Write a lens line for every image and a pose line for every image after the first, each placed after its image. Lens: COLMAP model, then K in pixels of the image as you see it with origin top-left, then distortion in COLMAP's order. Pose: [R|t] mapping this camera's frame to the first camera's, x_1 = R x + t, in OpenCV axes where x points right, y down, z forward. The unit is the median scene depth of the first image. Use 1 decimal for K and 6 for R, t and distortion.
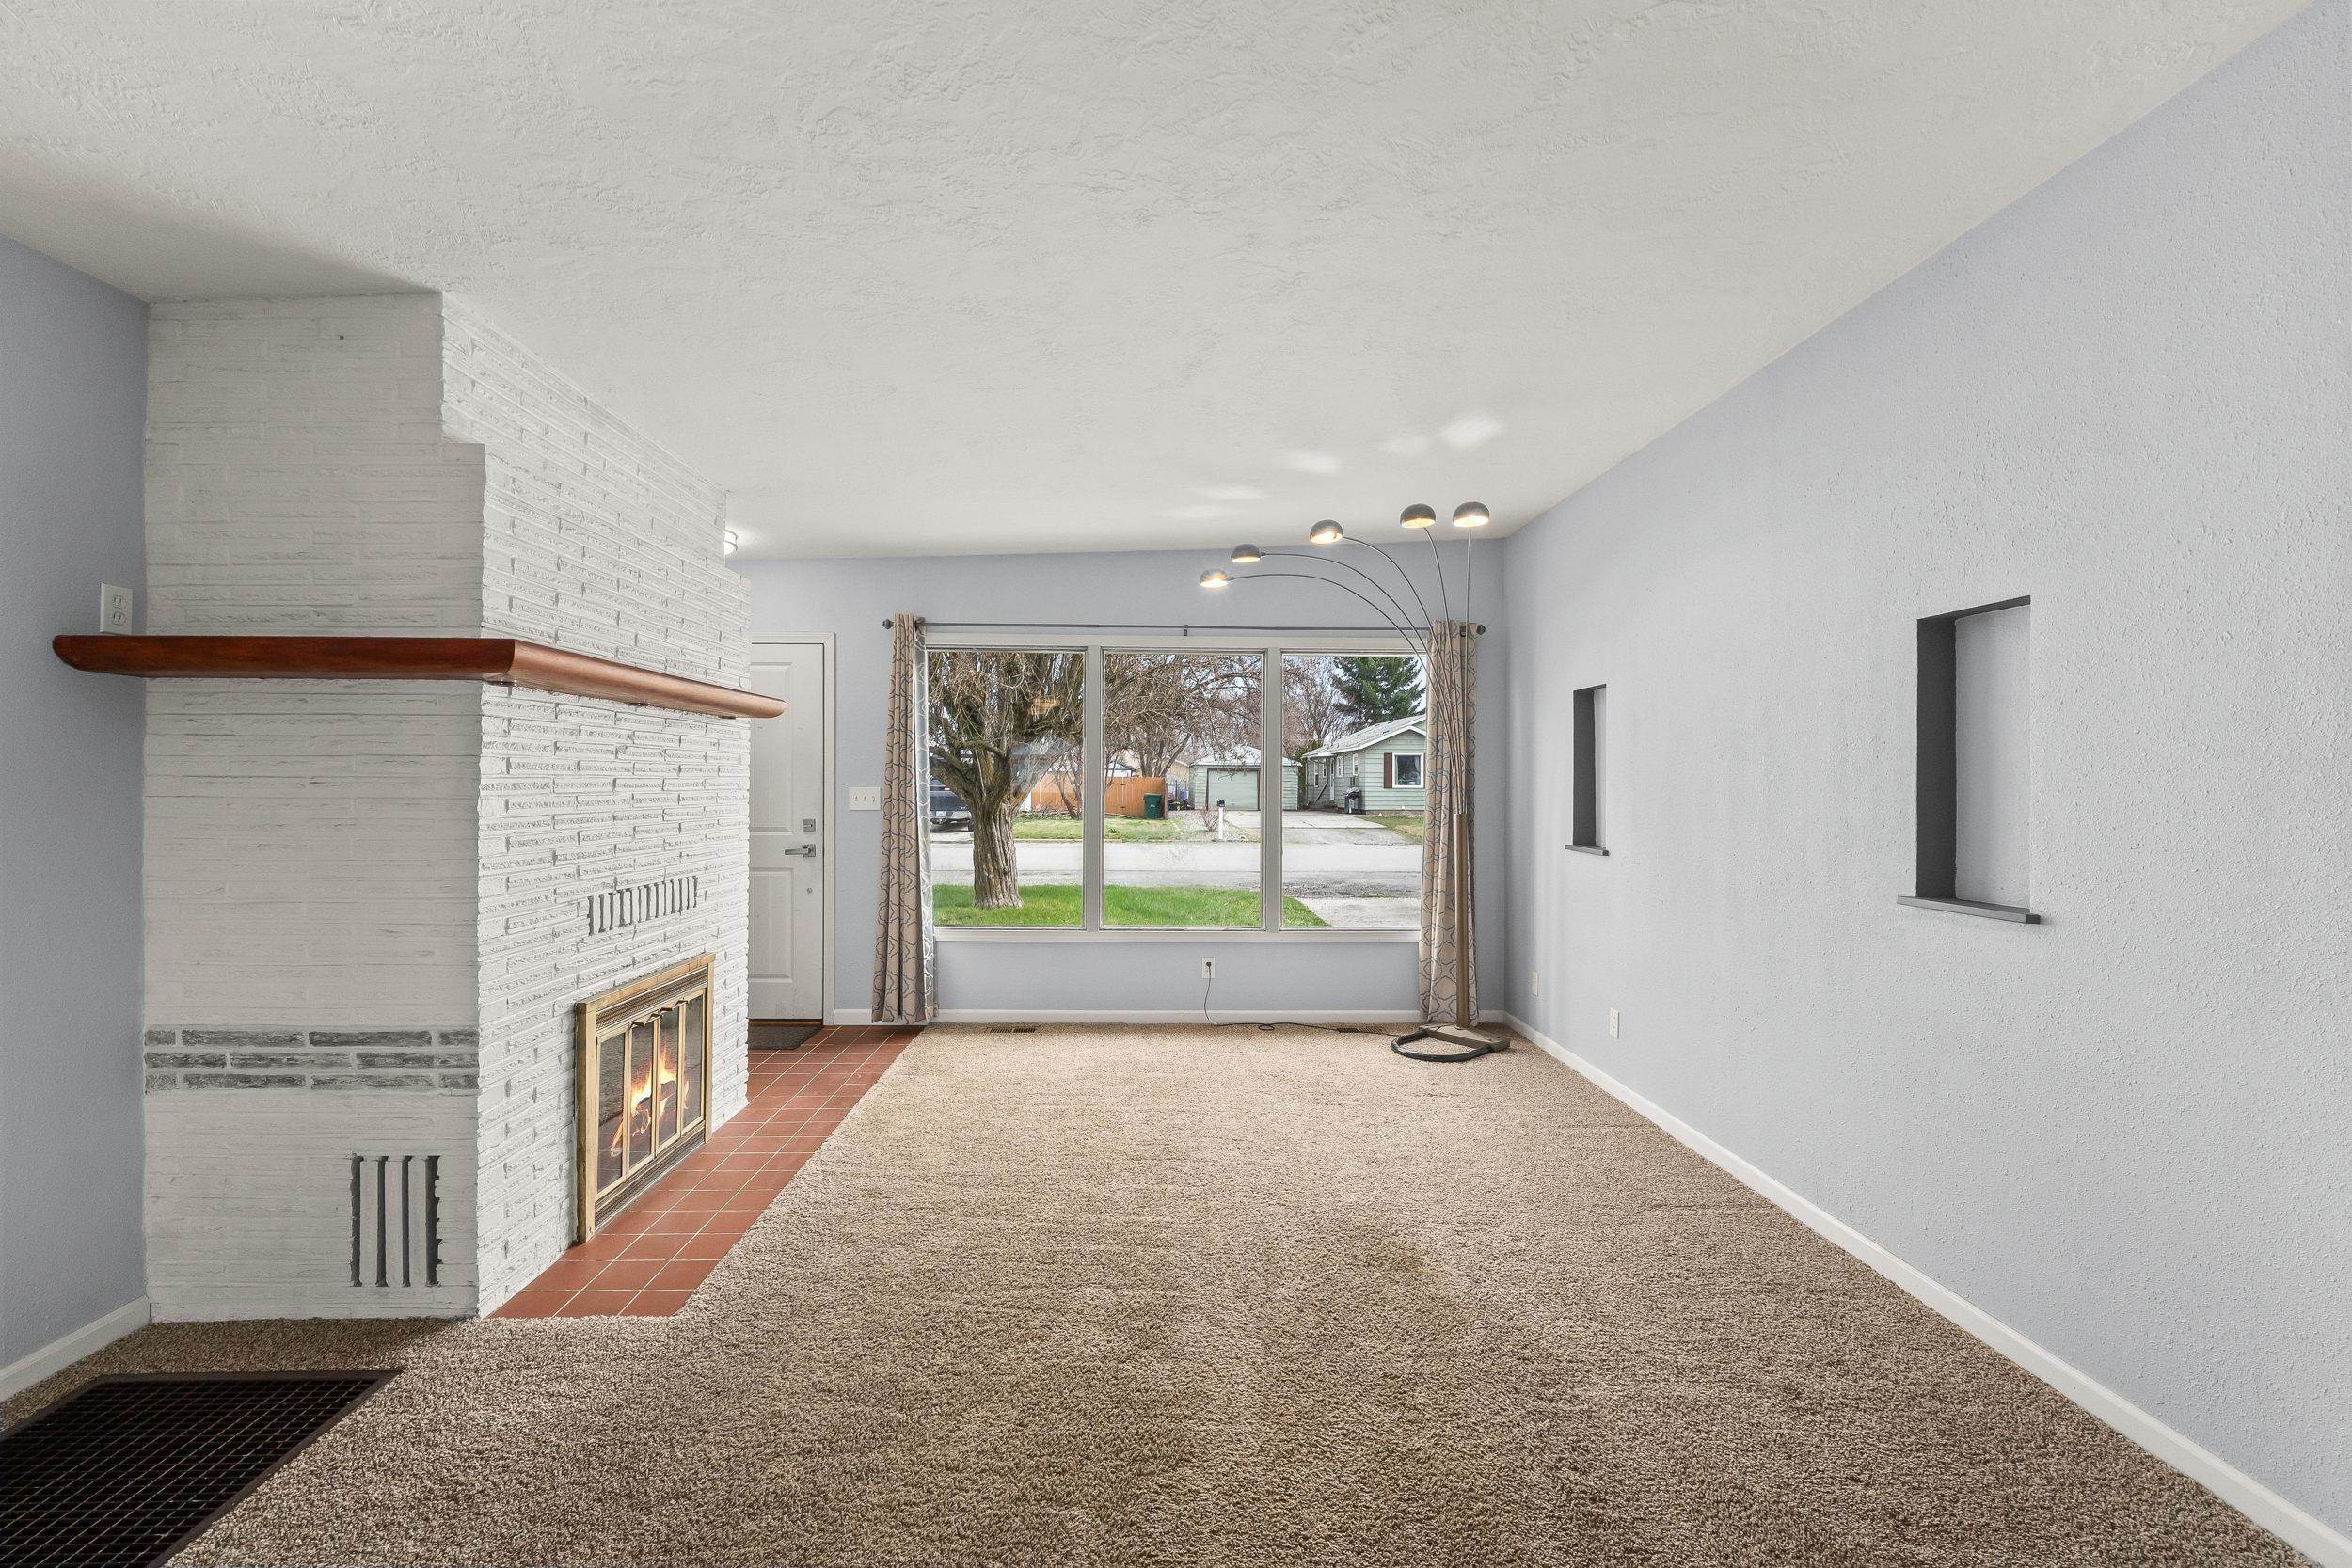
lens RADIAL K [[991.0, 0, 1161.4], [0, 991.0, 786.5], [0, 0, 1]] dist [-0.001170, -0.000402]
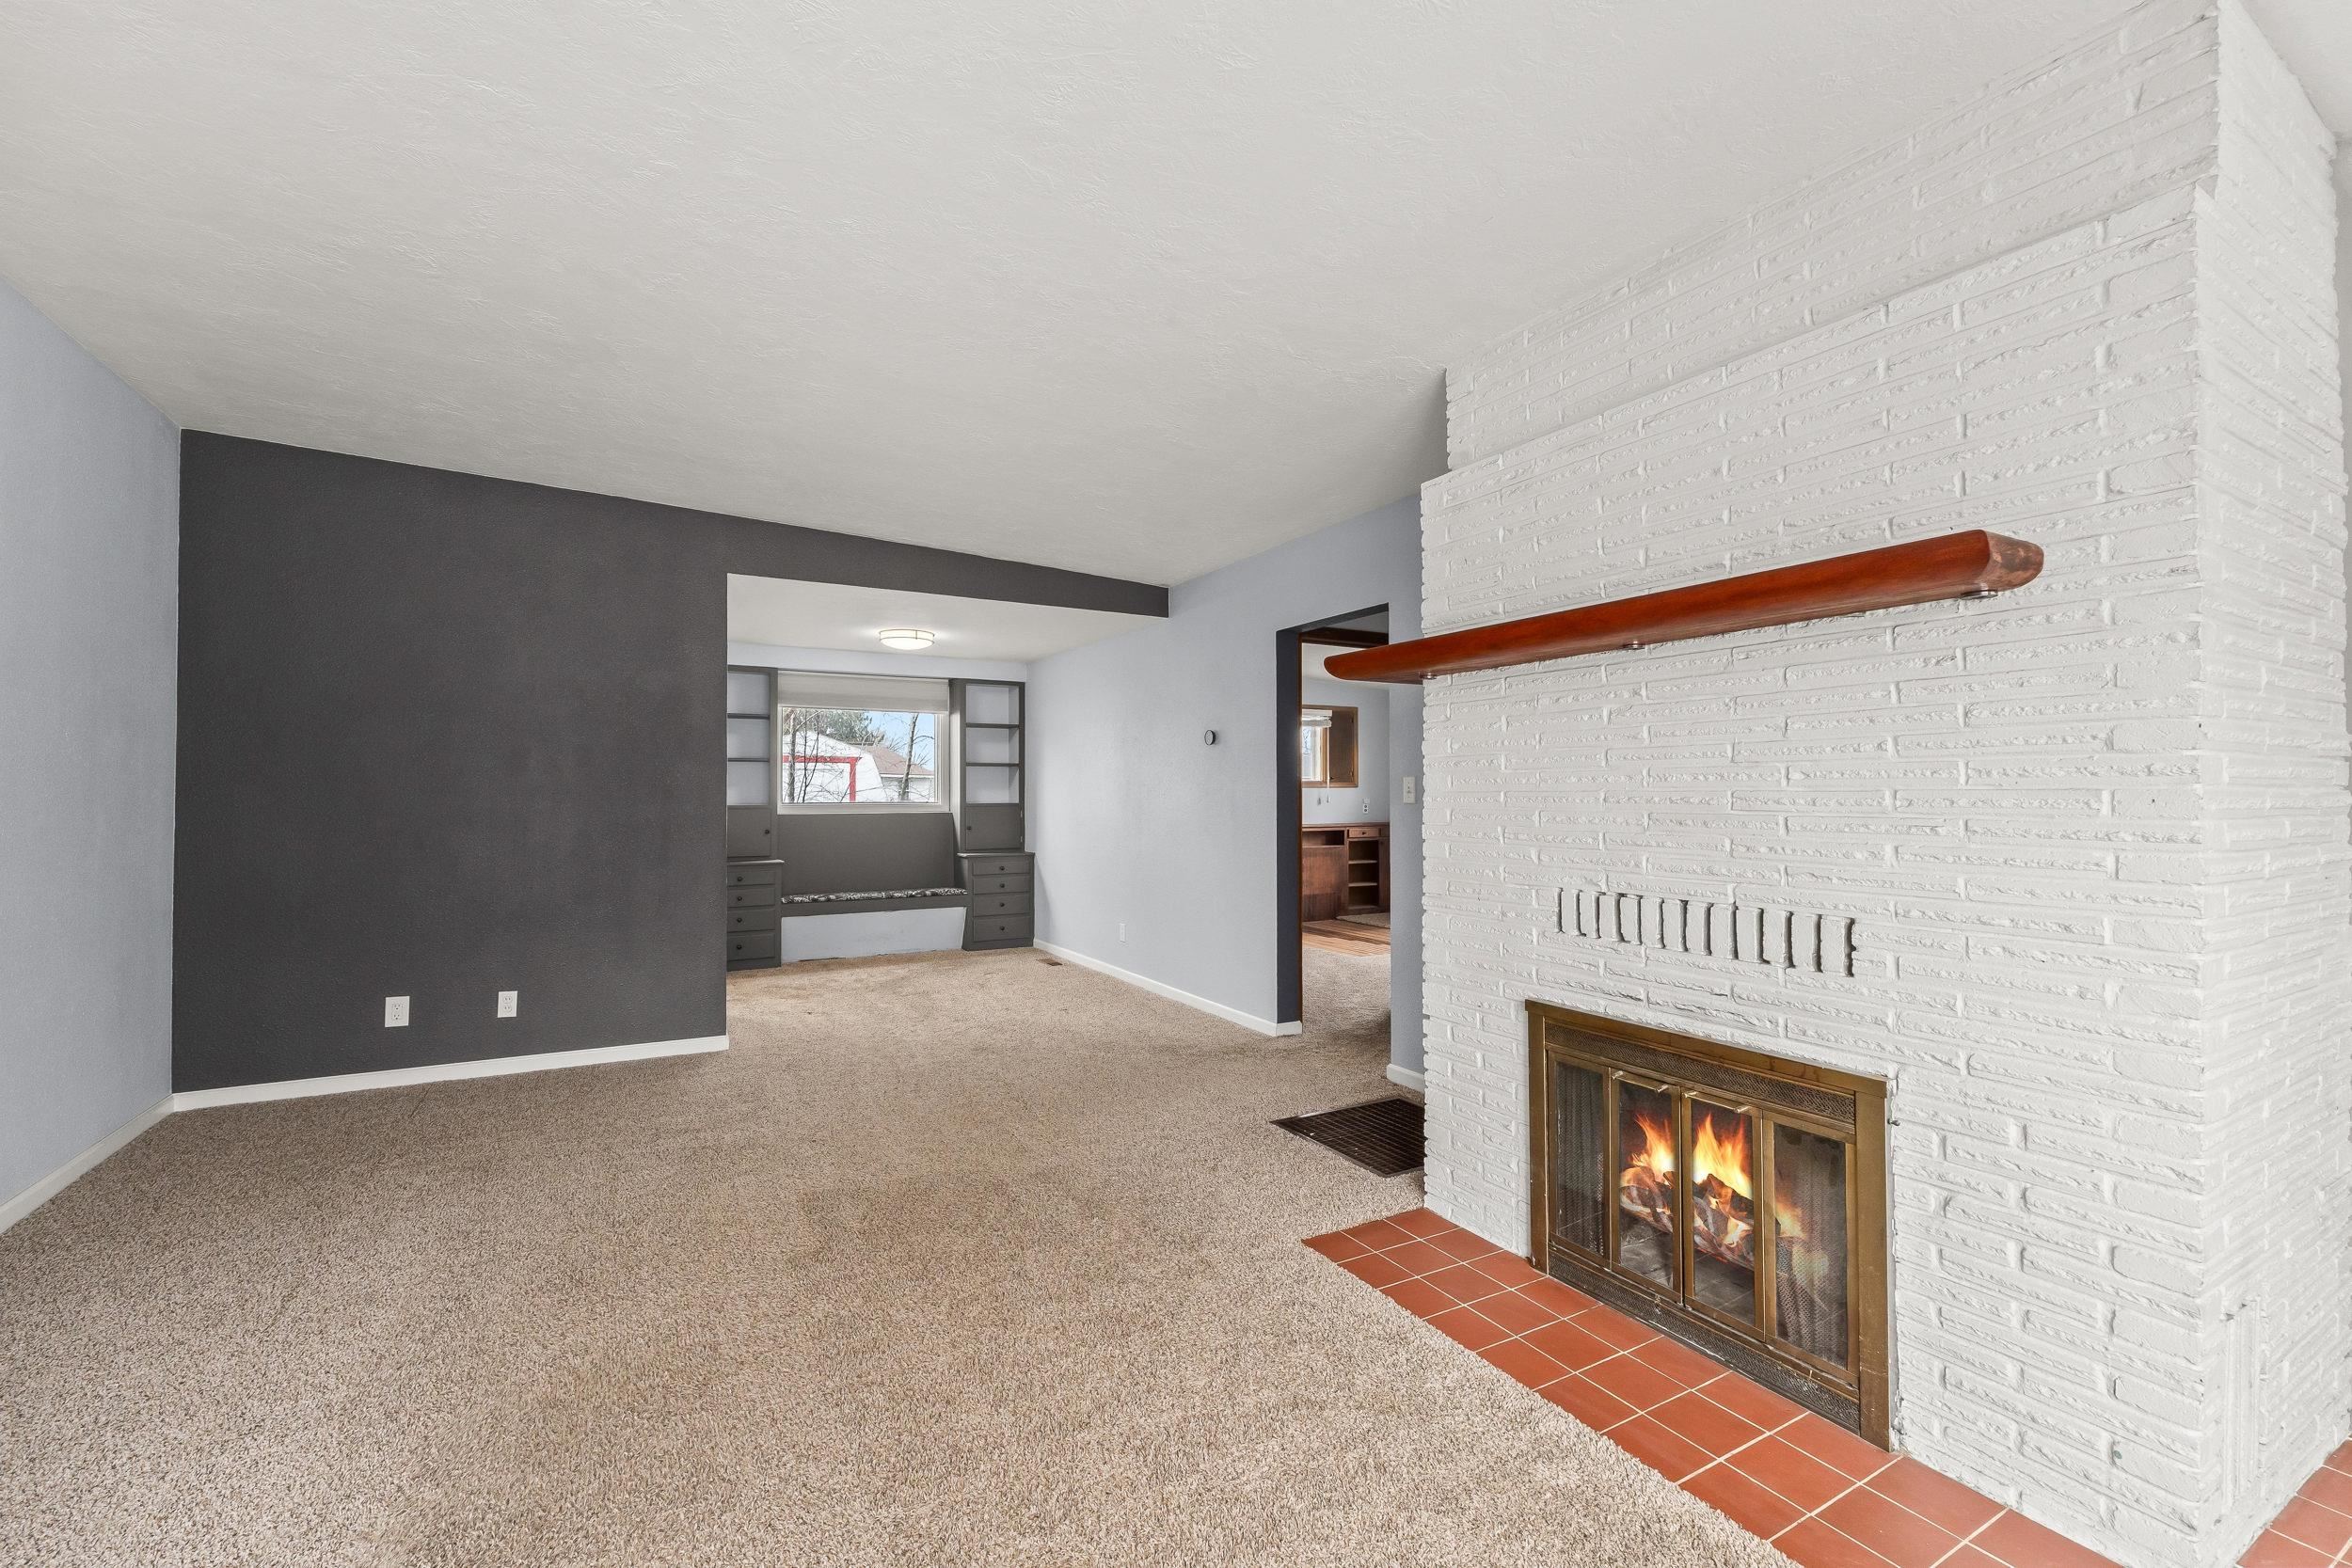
lens RADIAL K [[991.0, 0, 1161.4], [0, 991.0, 786.5], [0, 0, 1]] dist [-0.001170, -0.000402]
pose [[-0.886191, -0.007059, -0.463266, 0.081821], [-0.004661, 0.999969, -0.006320, 0.017527], [0.463297, -0.003442, -0.886197, 0.973404]]
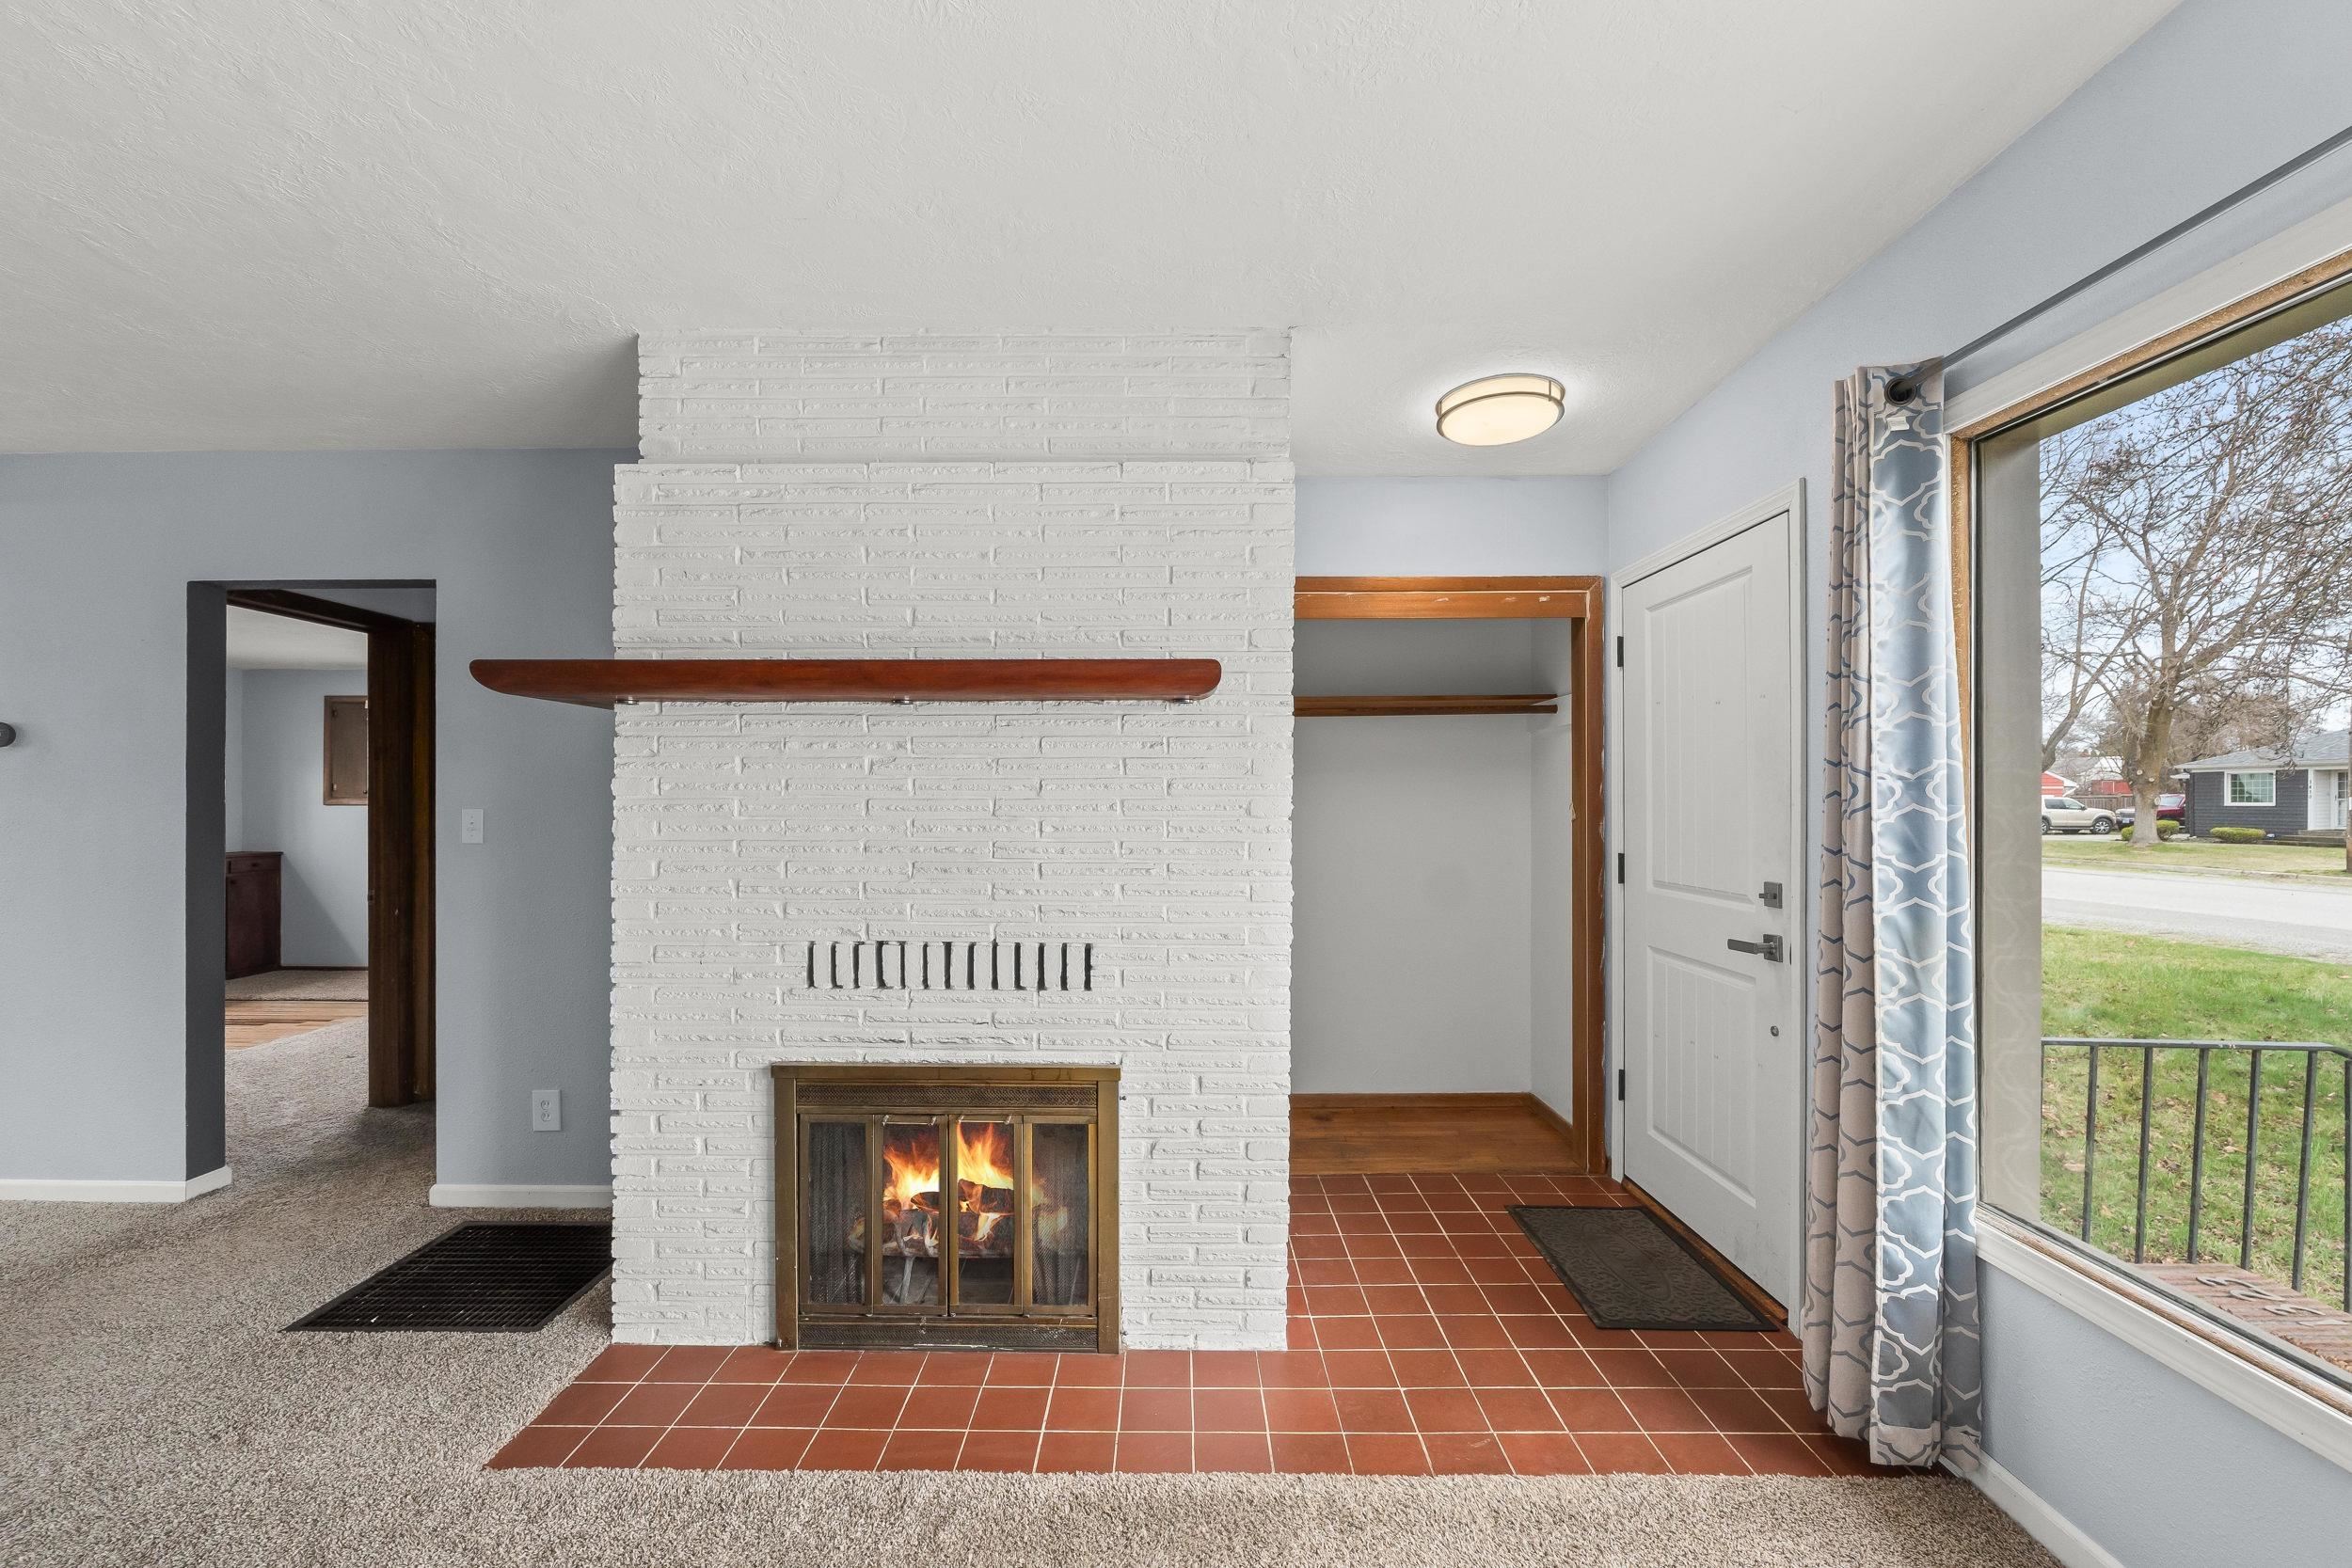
lens RADIAL K [[998.7, 0, 1170.6], [0, 998.7, 796.3], [0, 0, 1]] dist [-0.003370, -0.000879]
pose [[-0.029955, -0.003782, -0.999544, 0.152616], [-0.005780, 0.999977, -0.003610, -0.005885], [0.999535, 0.005669, -0.029977, 0.803348]]
